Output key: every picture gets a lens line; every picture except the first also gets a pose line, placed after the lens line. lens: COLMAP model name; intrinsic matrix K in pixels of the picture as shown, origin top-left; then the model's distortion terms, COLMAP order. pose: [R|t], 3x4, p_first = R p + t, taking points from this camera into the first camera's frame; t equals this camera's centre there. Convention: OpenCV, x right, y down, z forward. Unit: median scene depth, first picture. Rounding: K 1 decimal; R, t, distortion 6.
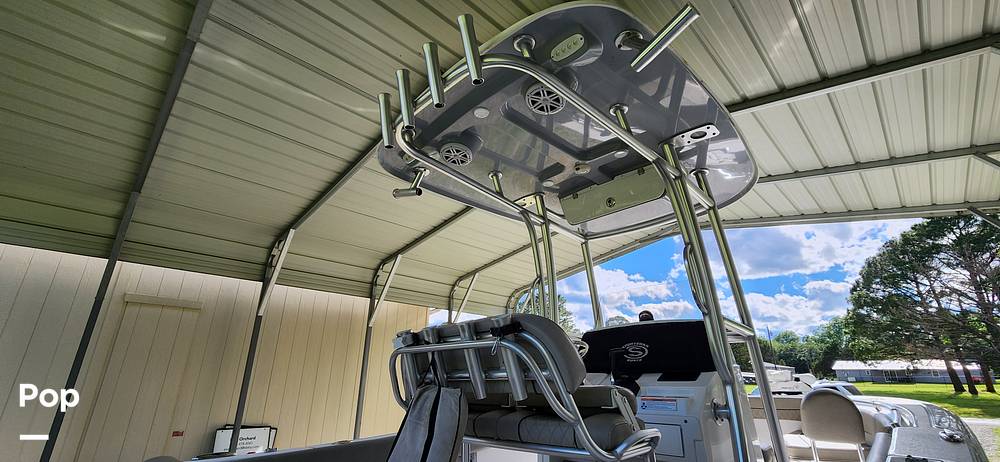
lens RADIAL K [[412.0, 0, 500.9], [0, 412.0, 235.4], [0, 0, 1]] dist [0.001954, -0.002280]
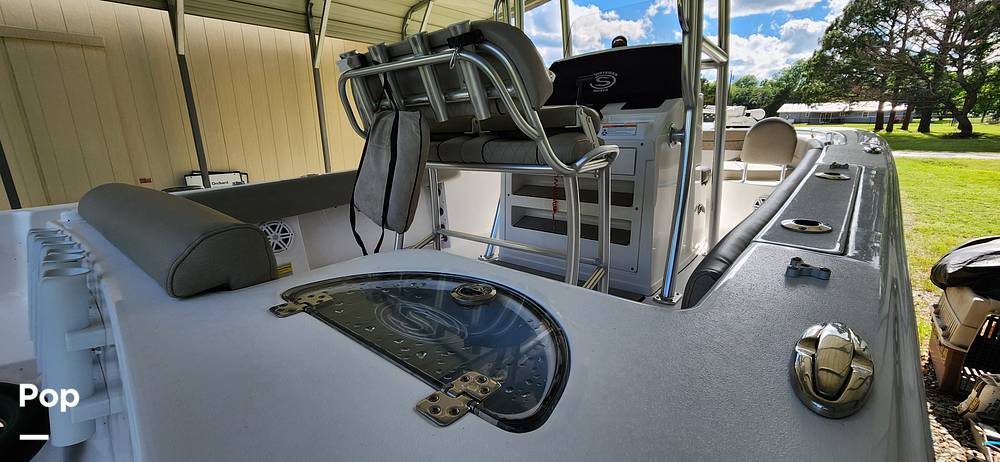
lens RADIAL K [[414.2, 0, 502.2], [0, 414.2, 238.0], [0, 0, 1]] dist [-0.001859, -0.000313]
pose [[0.996050, -0.042657, 0.077874, 0.002324], [-0.008371, 0.828021, 0.560635, 0.043285], [-0.088396, -0.559072, 0.824393, 0.022778]]
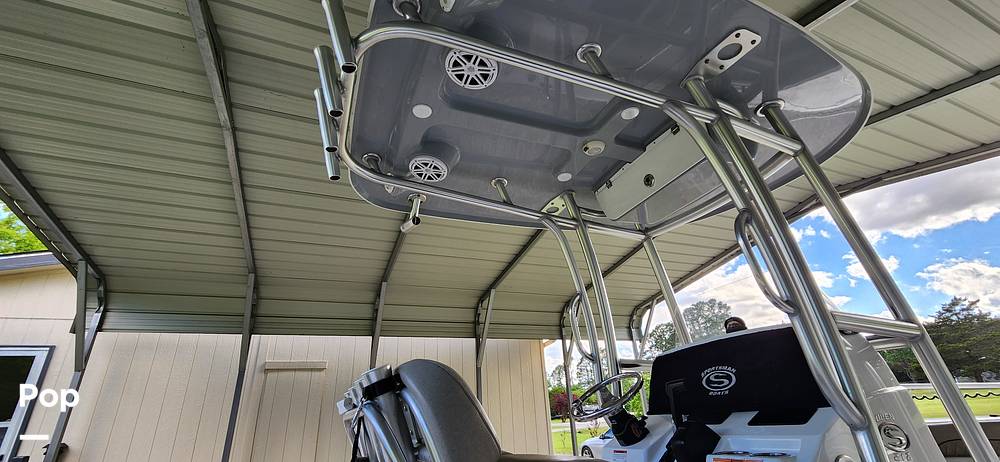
lens RADIAL K [[412.0, 0, 500.9], [0, 412.0, 235.4], [0, 0, 1]] dist [0.001954, -0.002280]
pose [[0.929018, -0.201778, -0.310180, 0.231845], [0.181258, 0.978939, -0.093932, 0.040314], [0.322601, 0.031042, 0.946026, 0.203992]]
